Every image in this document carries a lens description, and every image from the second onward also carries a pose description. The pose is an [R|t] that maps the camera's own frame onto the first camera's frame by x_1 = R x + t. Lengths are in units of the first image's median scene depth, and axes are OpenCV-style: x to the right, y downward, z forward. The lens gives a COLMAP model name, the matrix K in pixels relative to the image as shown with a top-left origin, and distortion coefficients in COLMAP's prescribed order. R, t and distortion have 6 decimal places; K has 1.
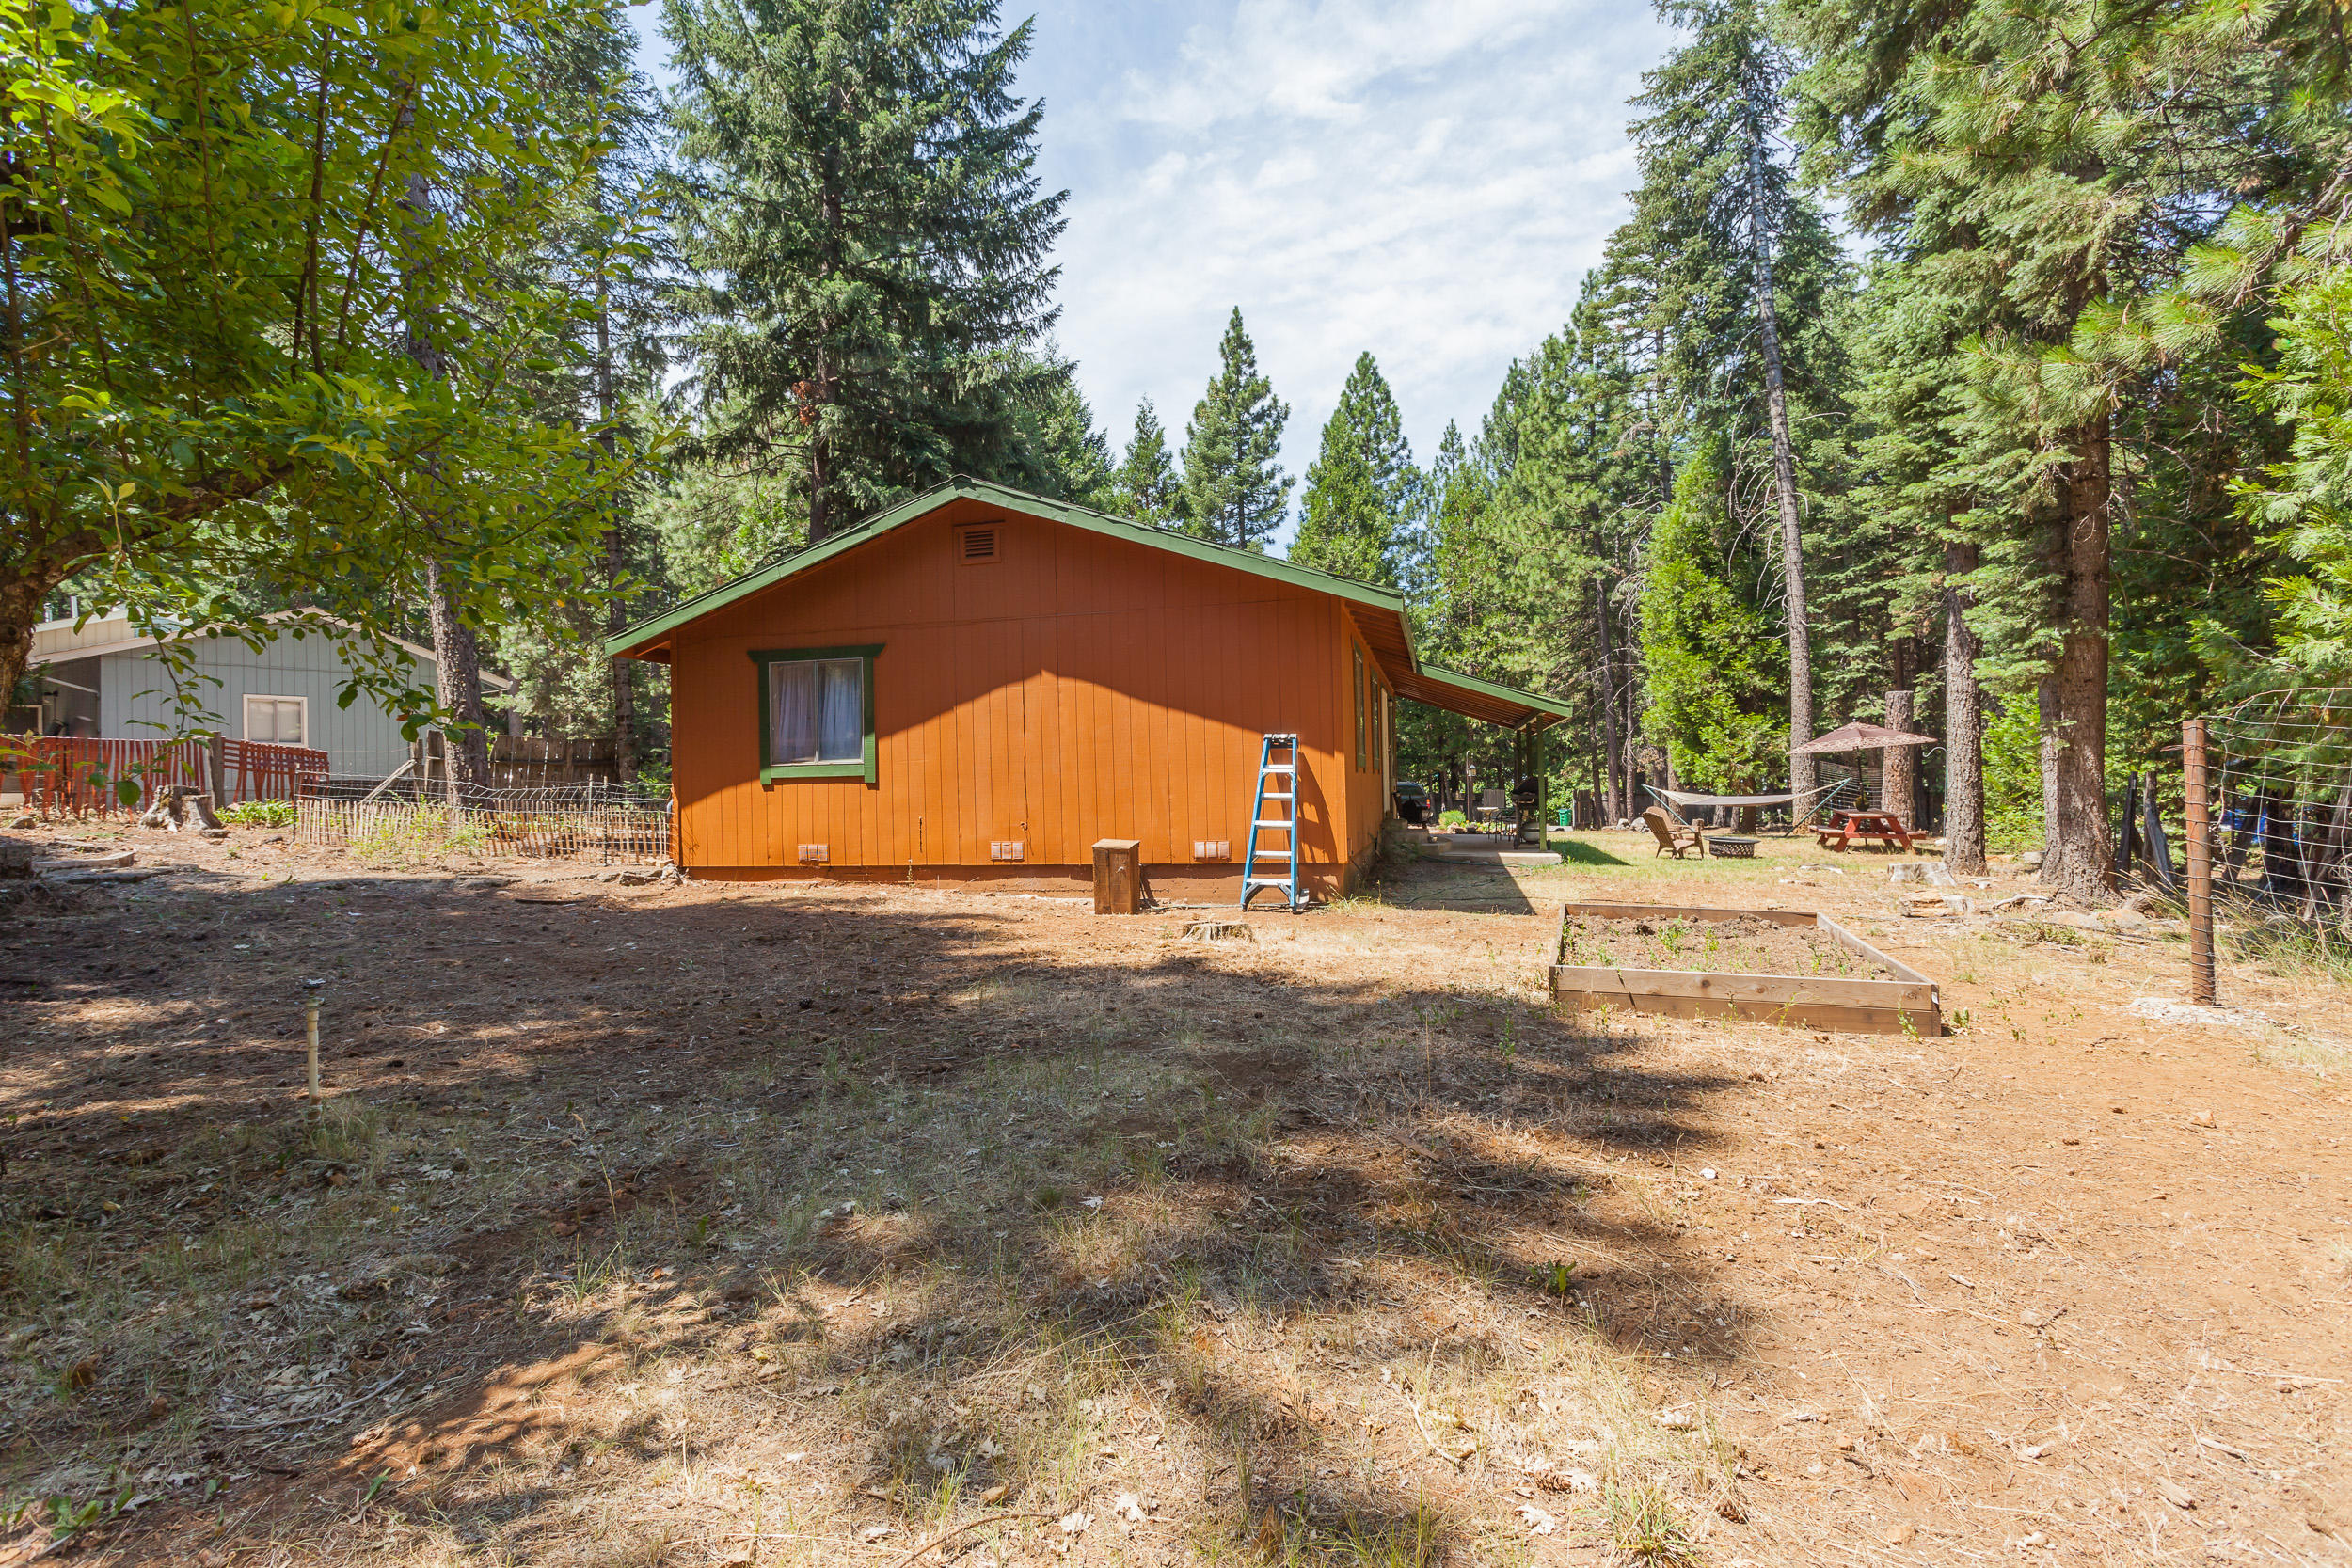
lens RADIAL K [[1194.2, 0, 1176.0], [0, 1194.2, 784.0], [0, 0, 1]] dist [0.015638, 0.000148]
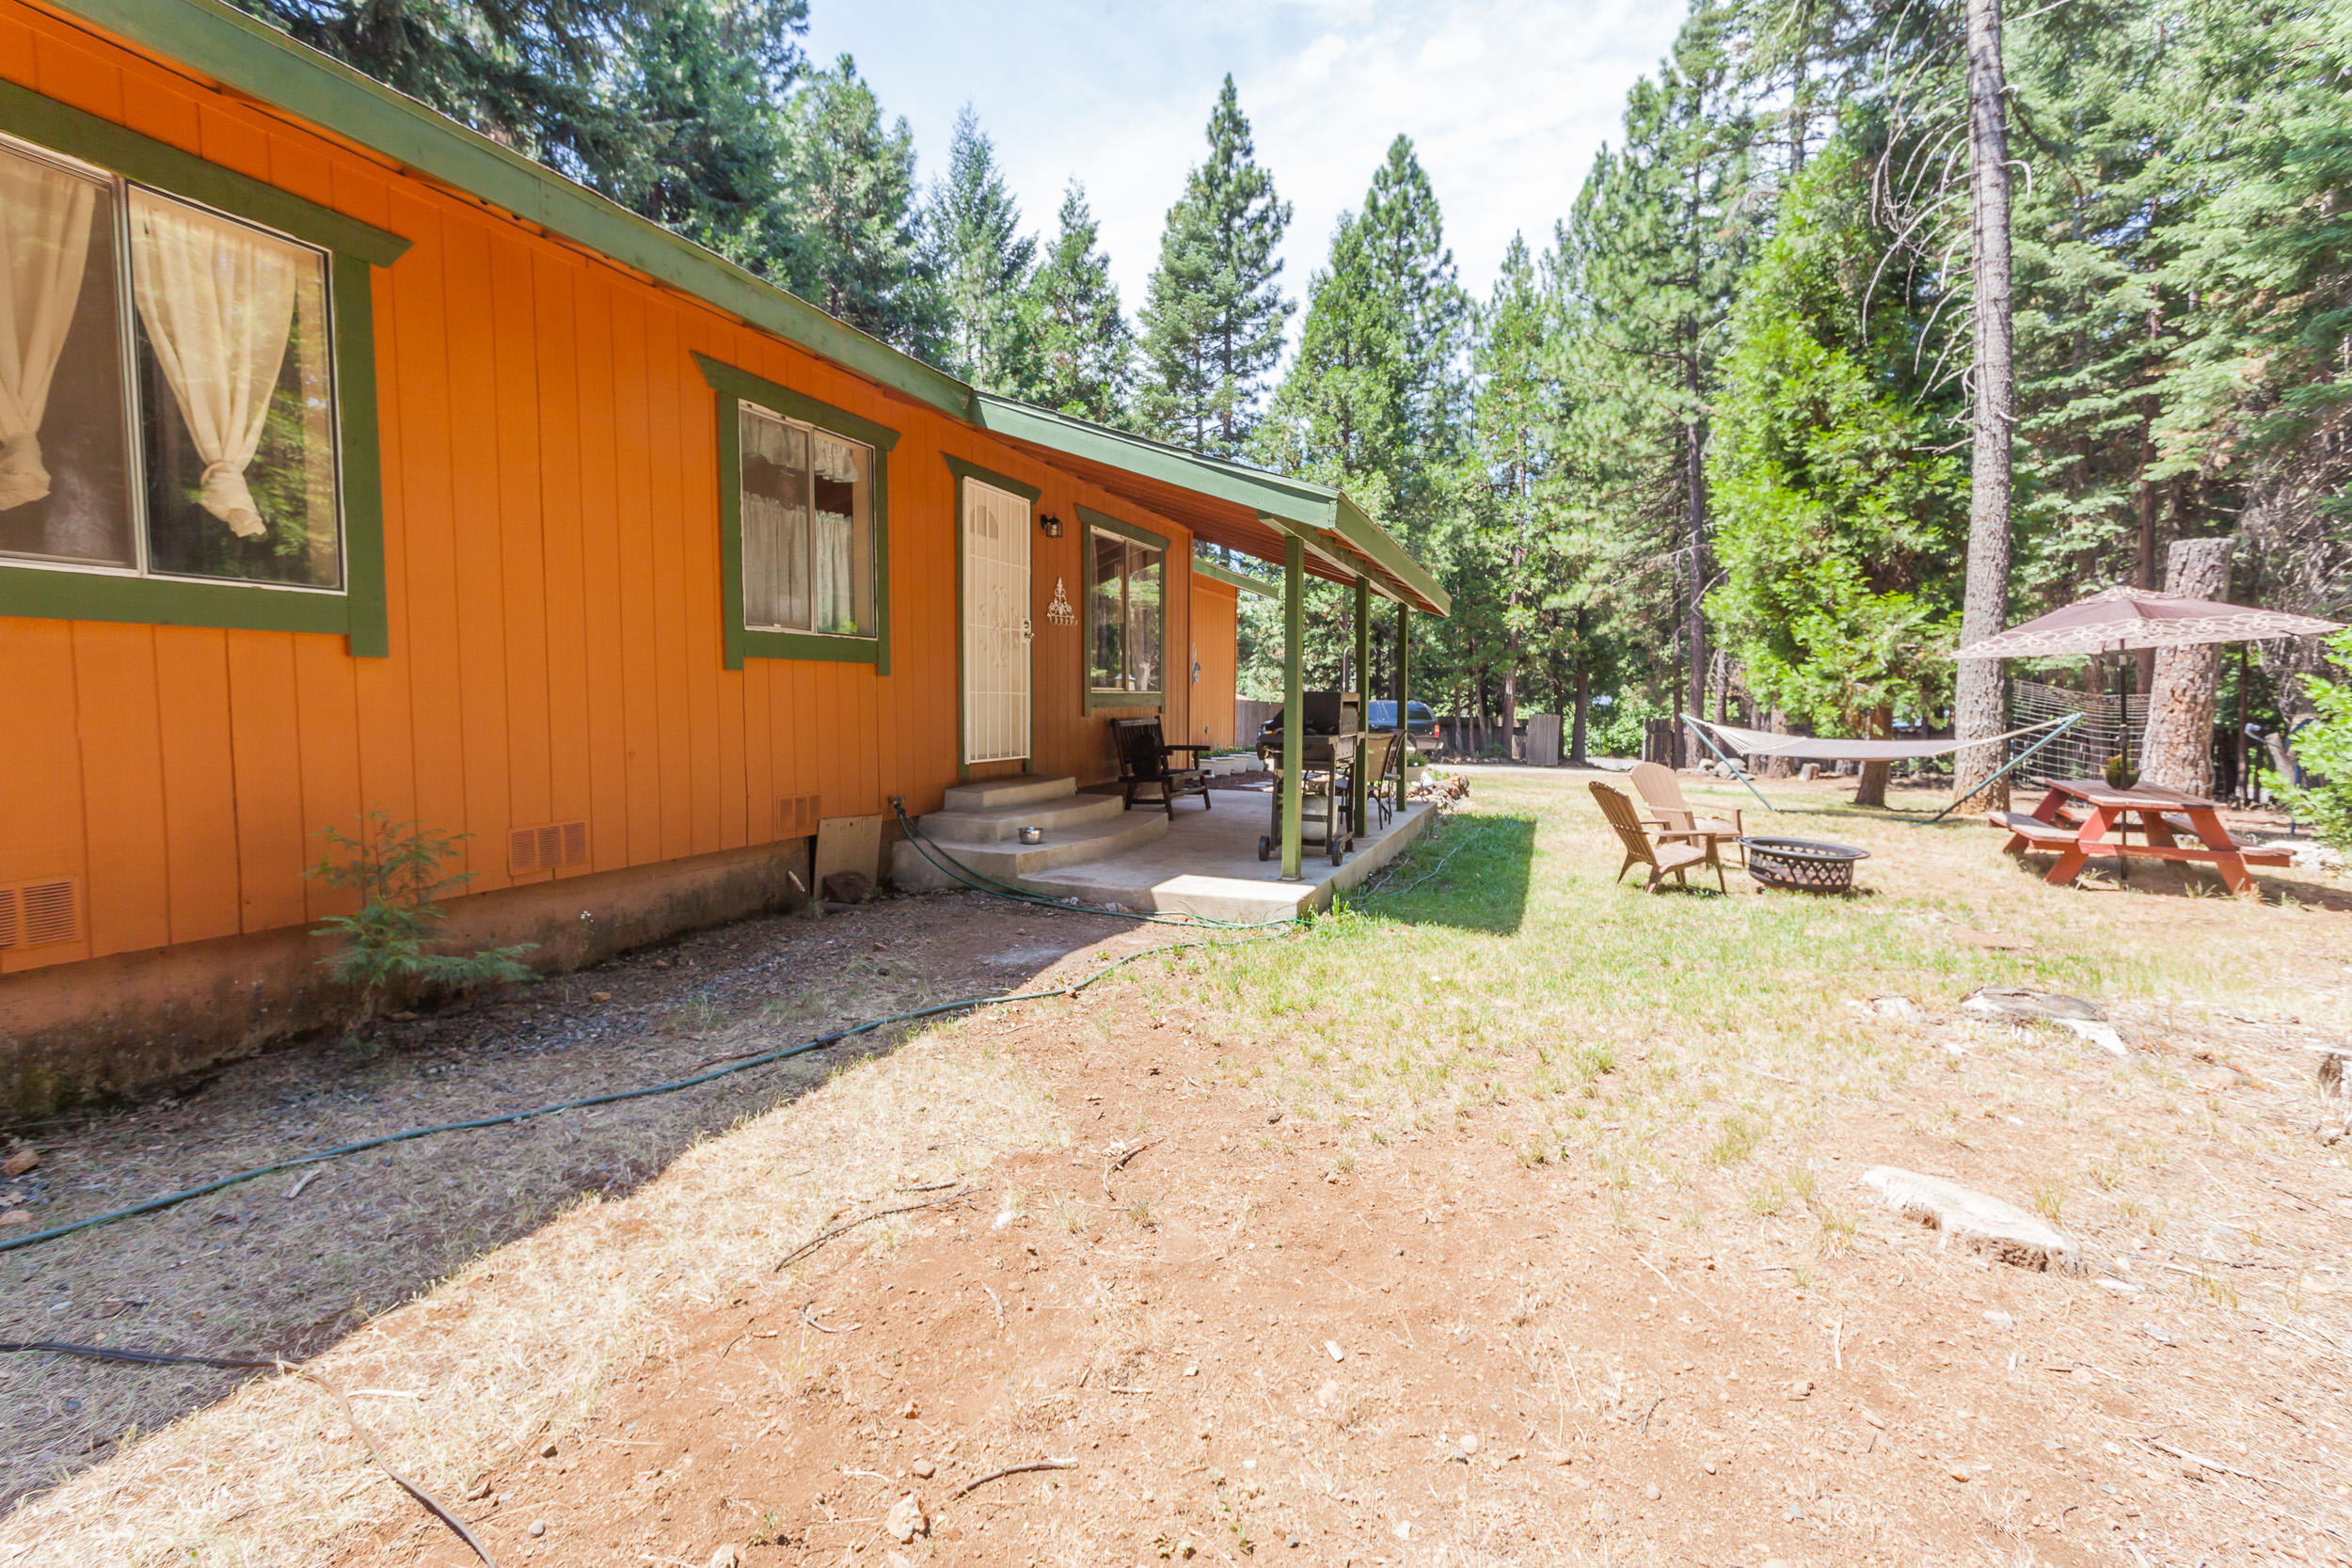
lens RADIAL K [[1157.4, 0, 1176.0], [0, 1157.4, 784.0], [0, 0, 1]] dist [0.000784, 0.000162]
pose [[0.992911, 0.035533, -0.113425, 0.177754], [-0.027058, 0.996786, 0.075403, -0.001444], [0.115740, -0.071800, 0.990681, 0.349274]]
